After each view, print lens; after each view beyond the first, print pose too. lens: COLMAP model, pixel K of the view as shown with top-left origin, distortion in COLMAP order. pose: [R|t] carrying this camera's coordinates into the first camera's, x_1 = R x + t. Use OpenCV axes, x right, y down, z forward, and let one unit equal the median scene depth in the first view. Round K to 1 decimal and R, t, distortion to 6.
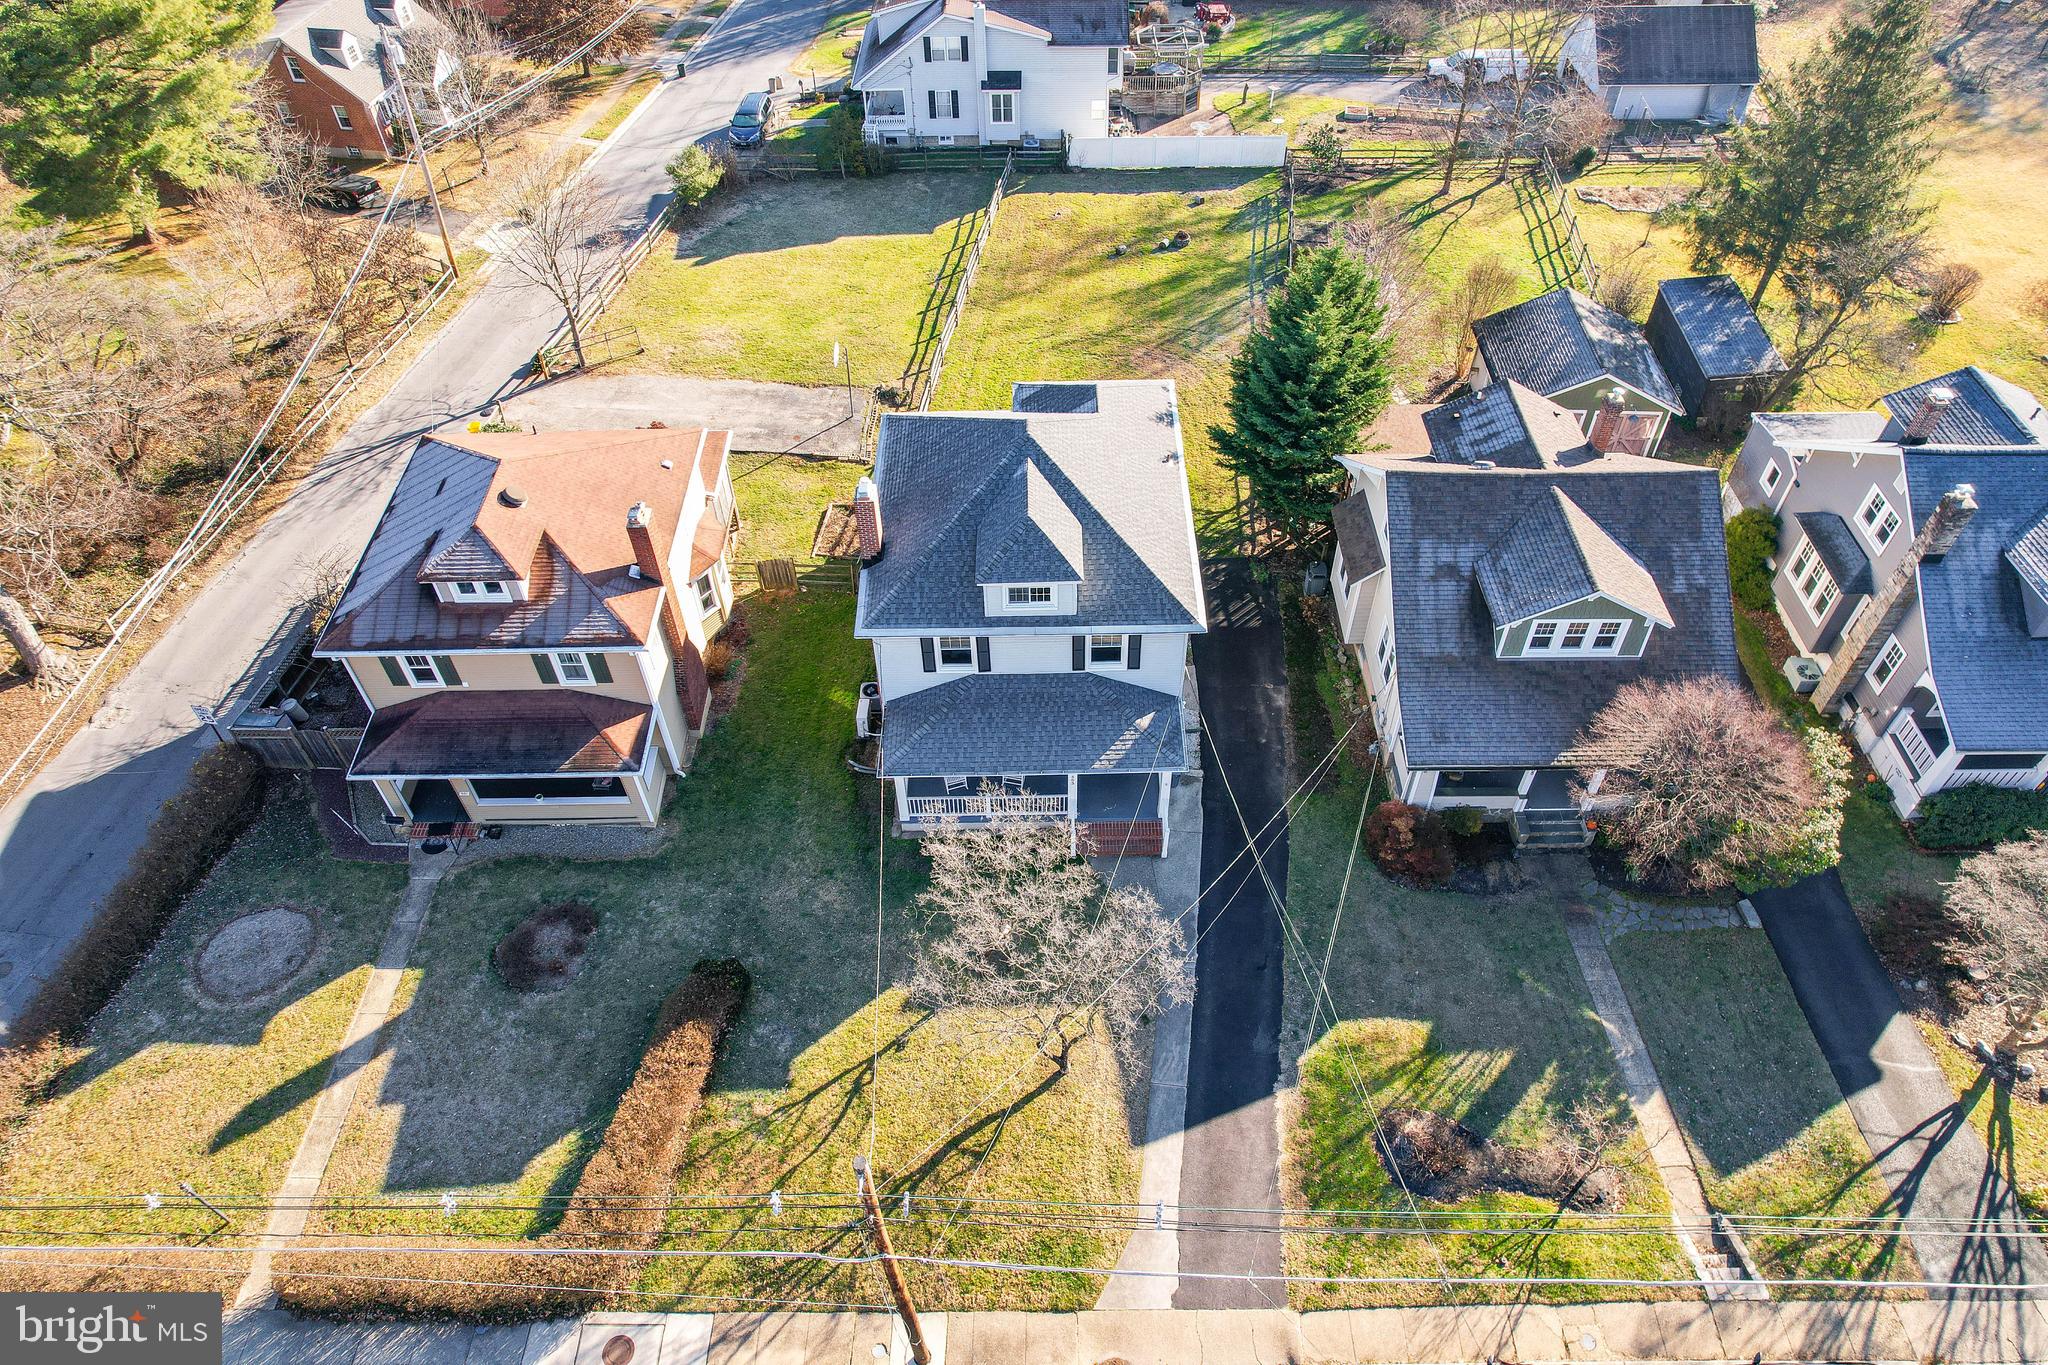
lens RADIAL K [[1311.9, 0, 1034.5], [0, 1311.9, 686.1], [0, 0, 1]] dist [-0.076565, 0.065212]
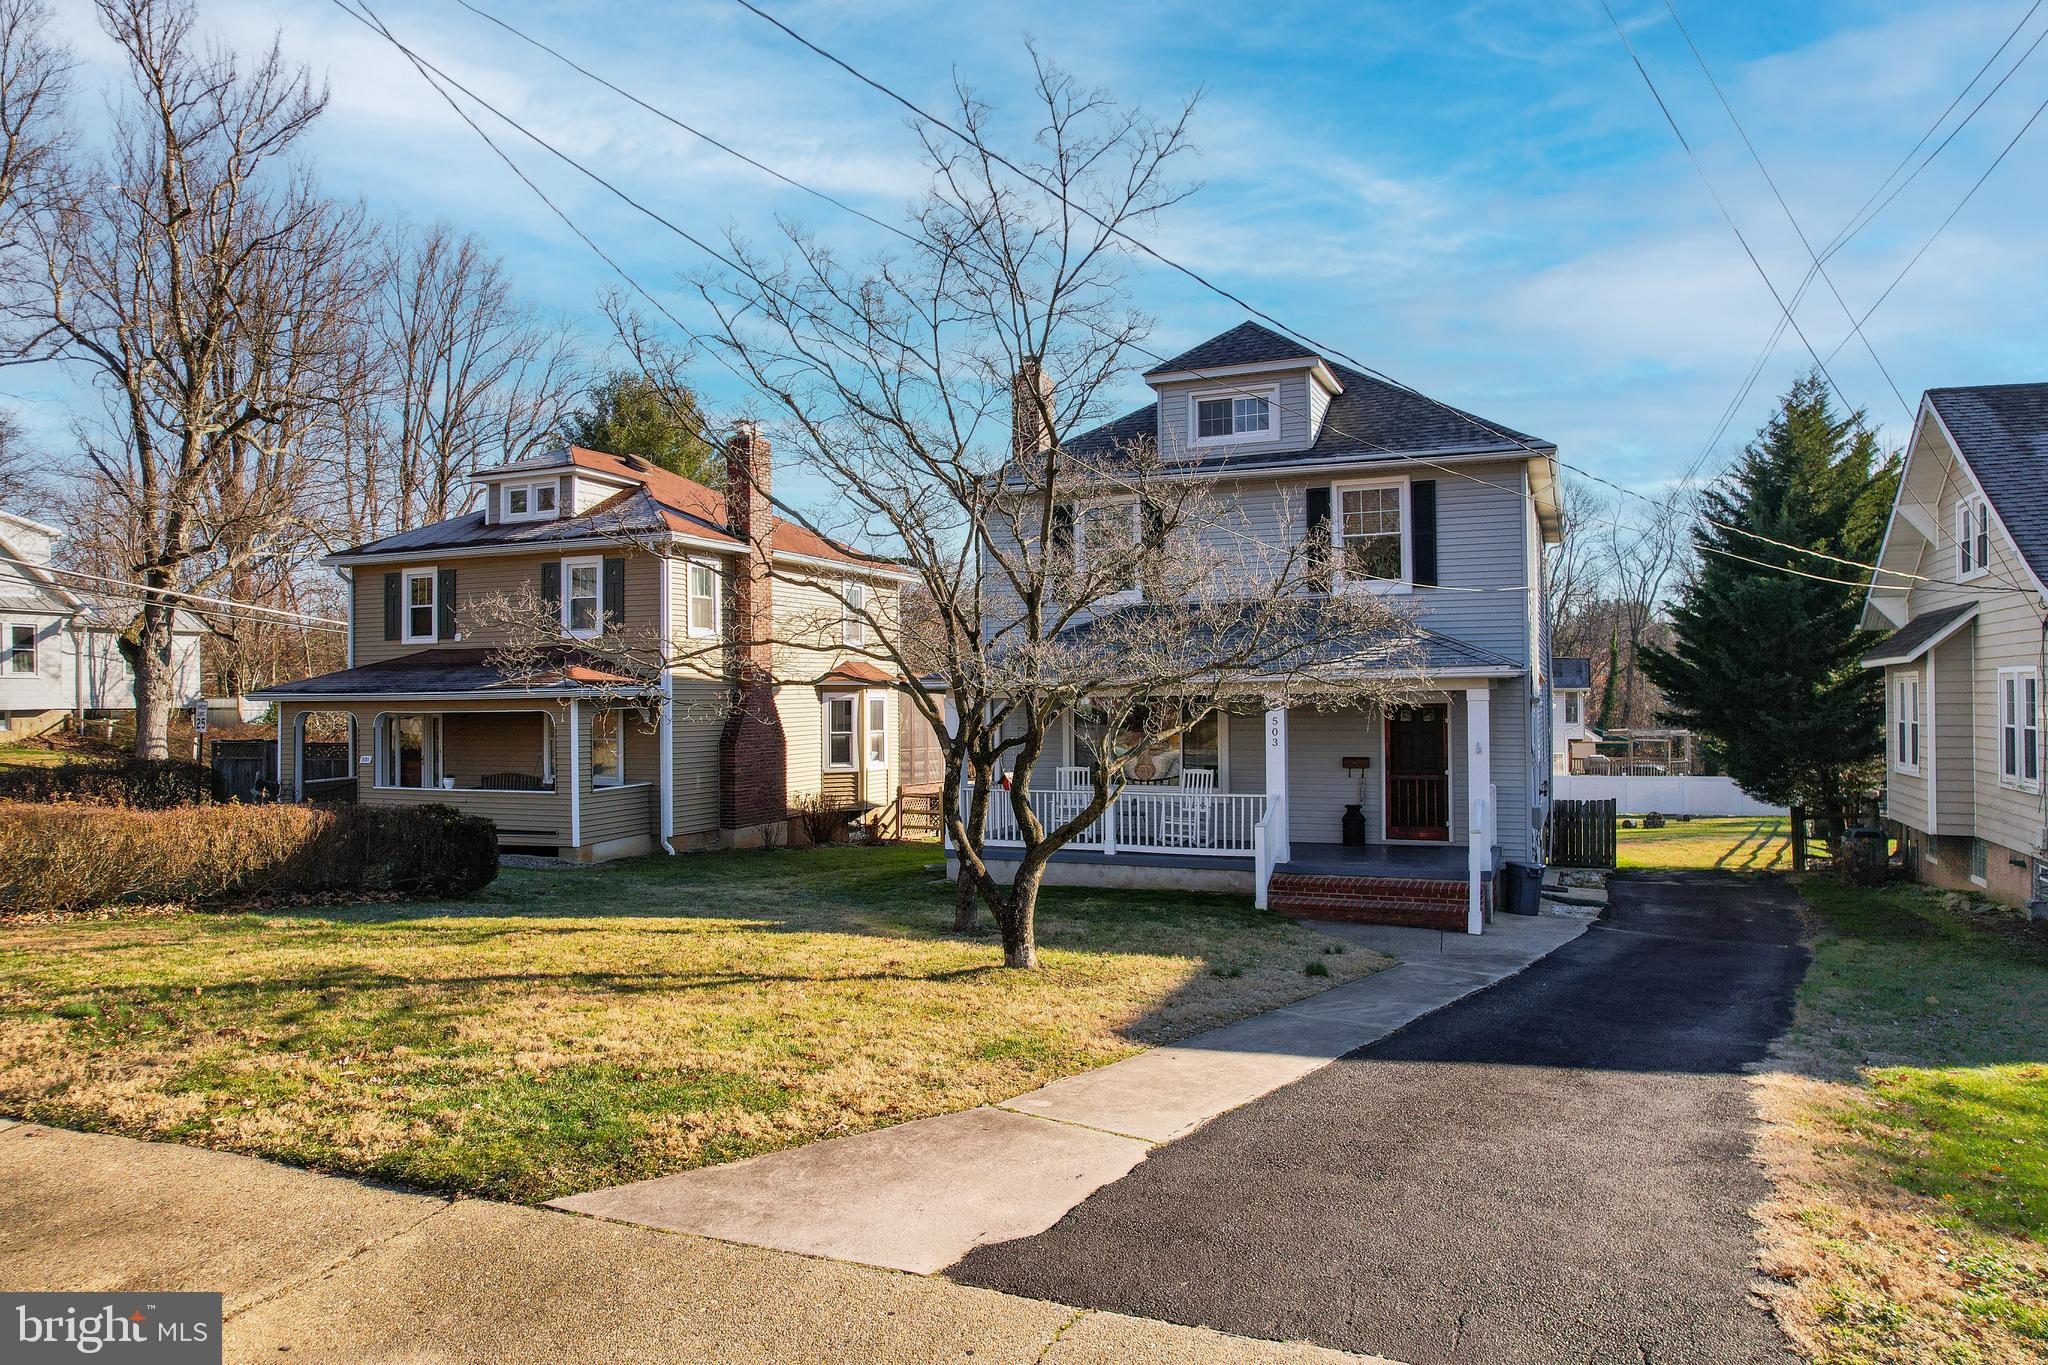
lens RADIAL K [[1308.4, 0, 1039.6], [0, 1308.4, 688.2], [0, 0, 1]] dist [-0.041187, -0.000782]
pose [[0.921579, 0.001585, -0.388188, 0.137602], [-0.287222, 0.675496, -0.679123, 0.418315], [0.261143, 0.737362, 0.622978, 0.670814]]
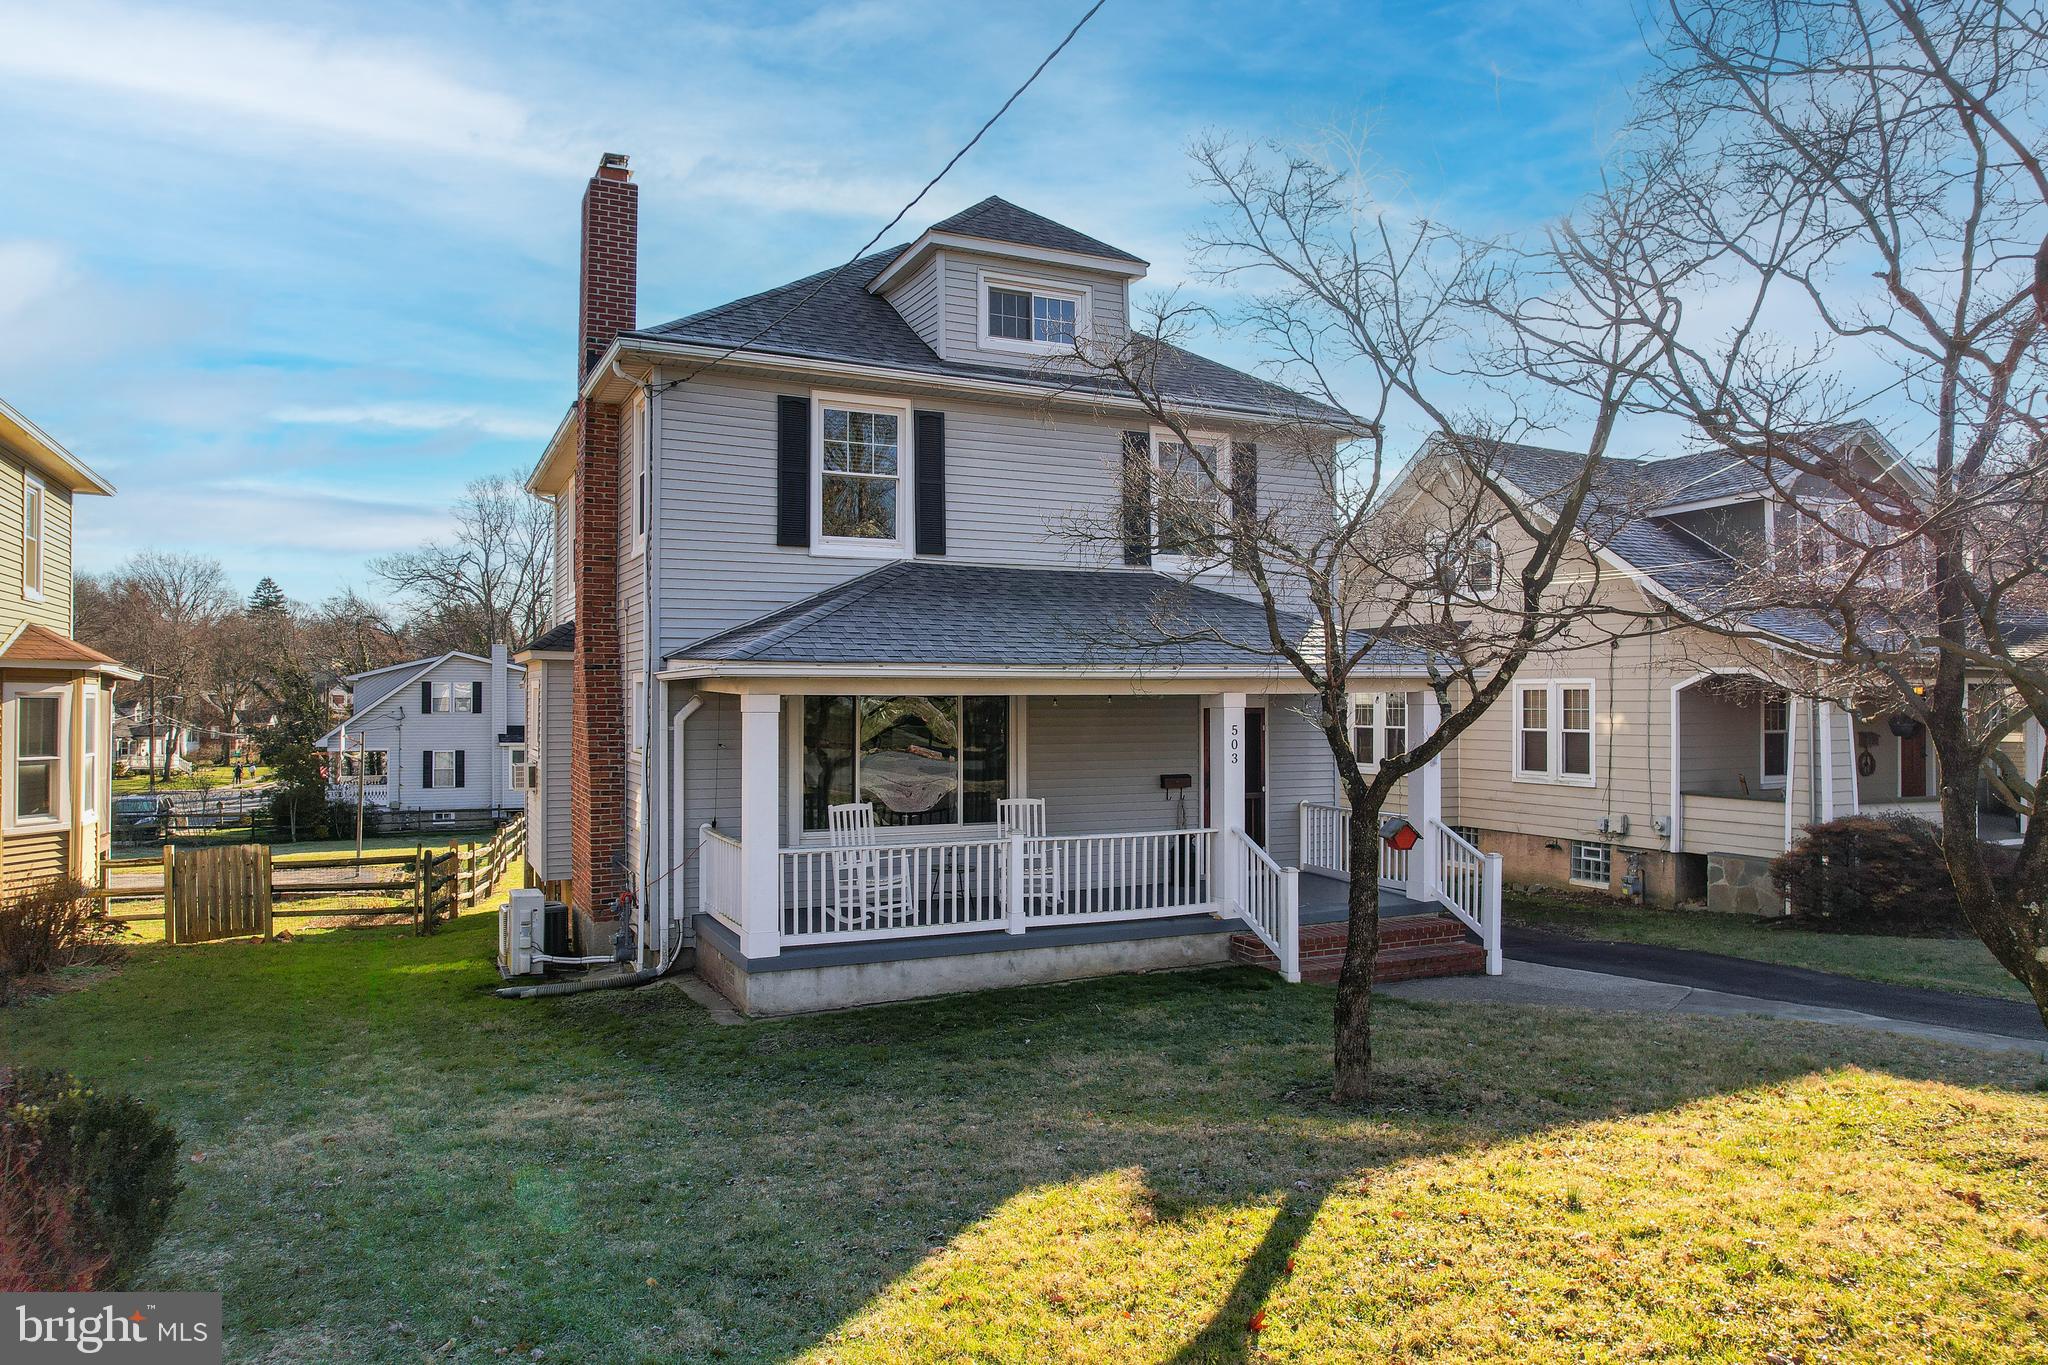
lens RADIAL K [[1332.1, 0, 1031.2], [0, 1332.1, 684.8], [0, 0, 1]] dist [-0.075475, 0.074809]
pose [[0.903075, 0.017720, 0.429116, -0.182803], [0.307703, 0.670347, -0.675244, 0.296156], [-0.299622, 0.741836, 0.599921, 0.790436]]
